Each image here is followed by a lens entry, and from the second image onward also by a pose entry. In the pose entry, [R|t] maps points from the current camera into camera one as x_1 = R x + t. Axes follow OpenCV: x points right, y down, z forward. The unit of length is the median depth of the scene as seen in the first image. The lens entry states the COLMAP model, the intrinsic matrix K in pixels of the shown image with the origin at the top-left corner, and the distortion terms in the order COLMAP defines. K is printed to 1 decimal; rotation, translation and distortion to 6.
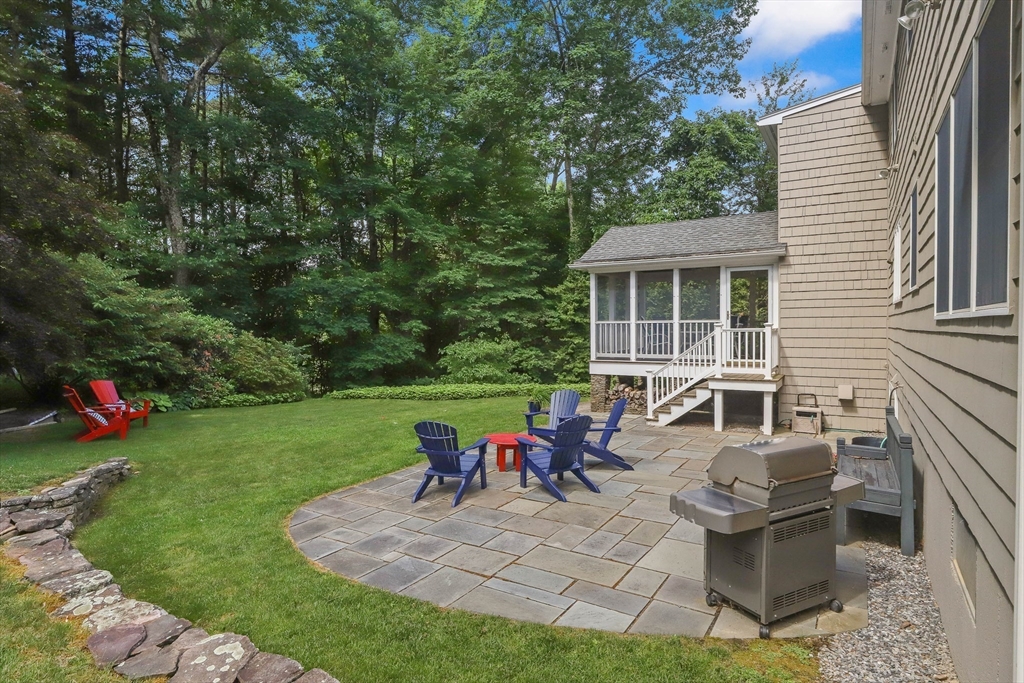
lens RADIAL K [[561.7, 0, 512.0], [0, 561.7, 341.5], [0, 0, 1]] dist [-0.002255, -0.000669]
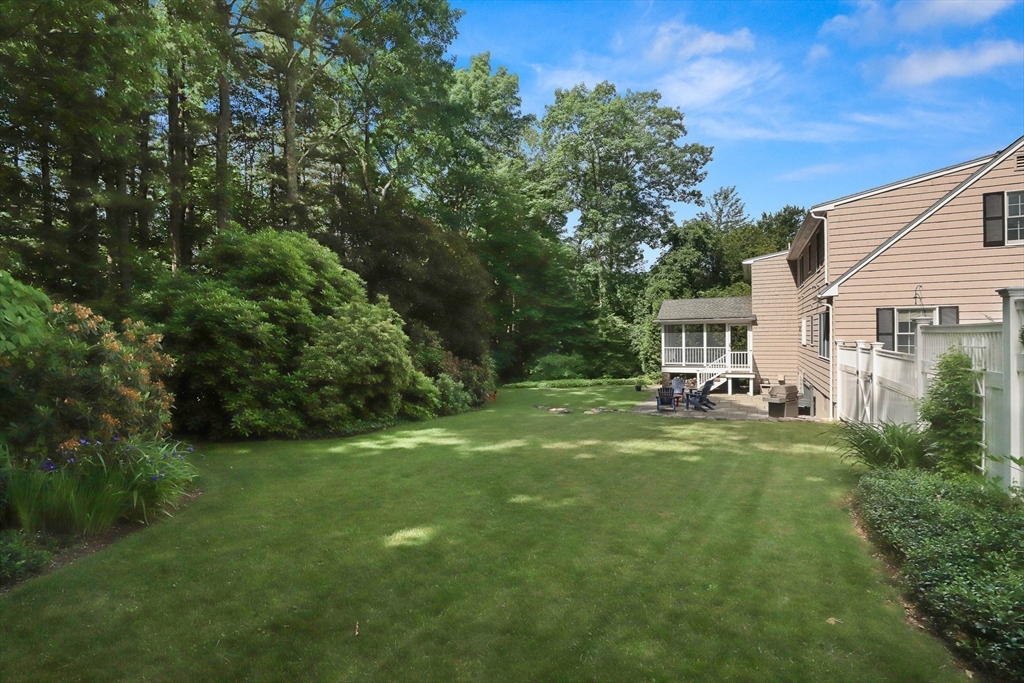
lens RADIAL K [[481.9, 0, 512.0], [0, 481.9, 341.5], [0, 0, 1]] dist [-0.001700, -0.000007]
pose [[0.995870, -0.005447, 0.090626, -0.695747], [0.006891, 0.999854, -0.015625, -0.038925], [-0.090527, 0.016185, 0.995762, -0.893886]]
